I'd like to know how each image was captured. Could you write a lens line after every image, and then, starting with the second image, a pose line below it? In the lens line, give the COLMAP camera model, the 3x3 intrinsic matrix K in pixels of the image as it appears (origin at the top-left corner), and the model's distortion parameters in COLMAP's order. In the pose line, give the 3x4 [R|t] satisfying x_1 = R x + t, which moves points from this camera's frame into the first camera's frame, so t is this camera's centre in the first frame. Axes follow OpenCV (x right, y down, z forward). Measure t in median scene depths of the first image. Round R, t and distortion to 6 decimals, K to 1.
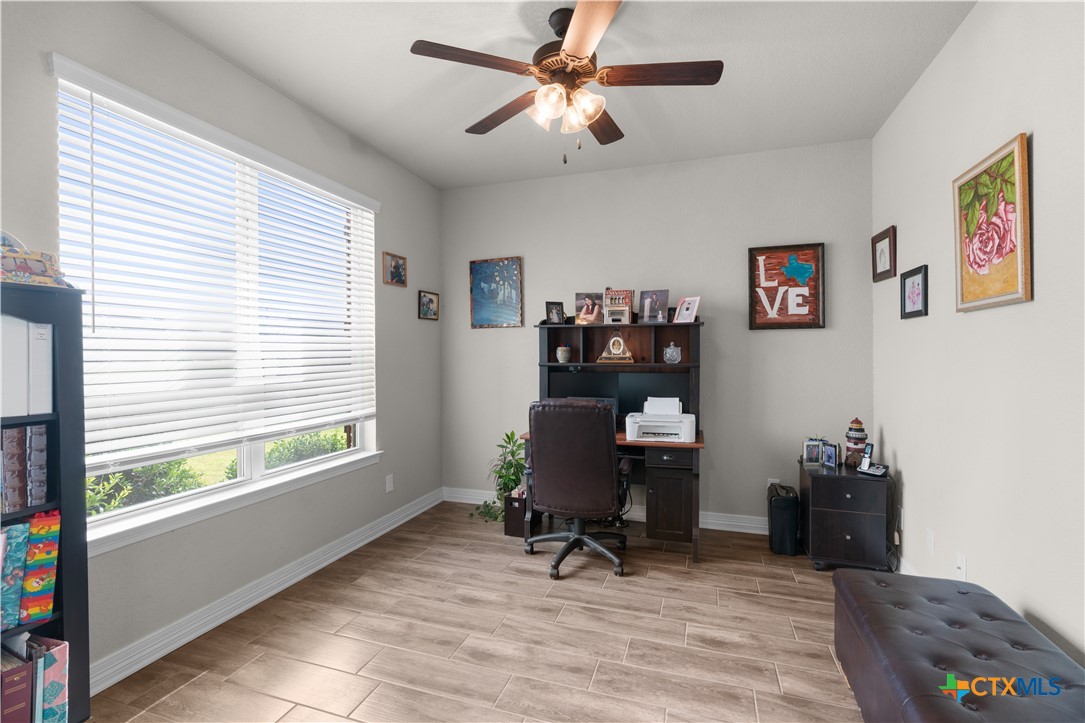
lens RADIAL K [[490.8, 0, 542.1], [0, 490.8, 352.6], [0, 0, 1]] dist [-0.014886, 0.004551]
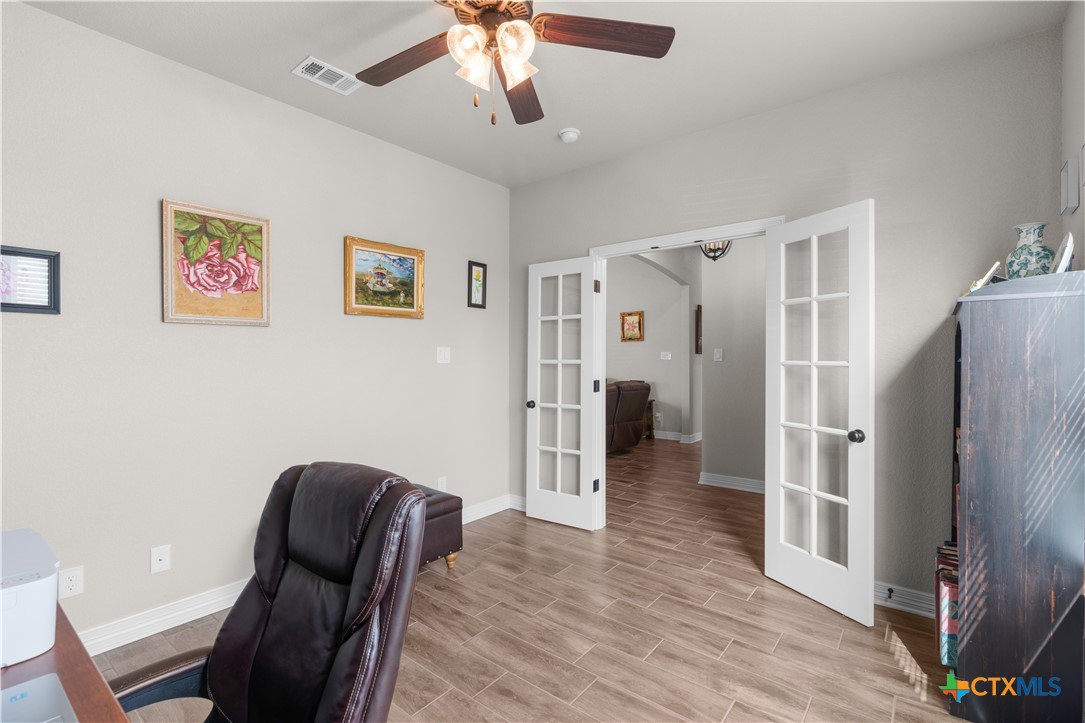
lens RADIAL K [[490.8, 0, 542.0], [0, 490.8, 361.7], [0, 0, 1]] dist [-0.014886, 0.004551]
pose [[-0.940909, 0.007408, 0.338579, -0.340543], [0.009144, 0.999952, 0.003532, 0.011260], [-0.338537, 0.006420, -0.940931, 1.968580]]
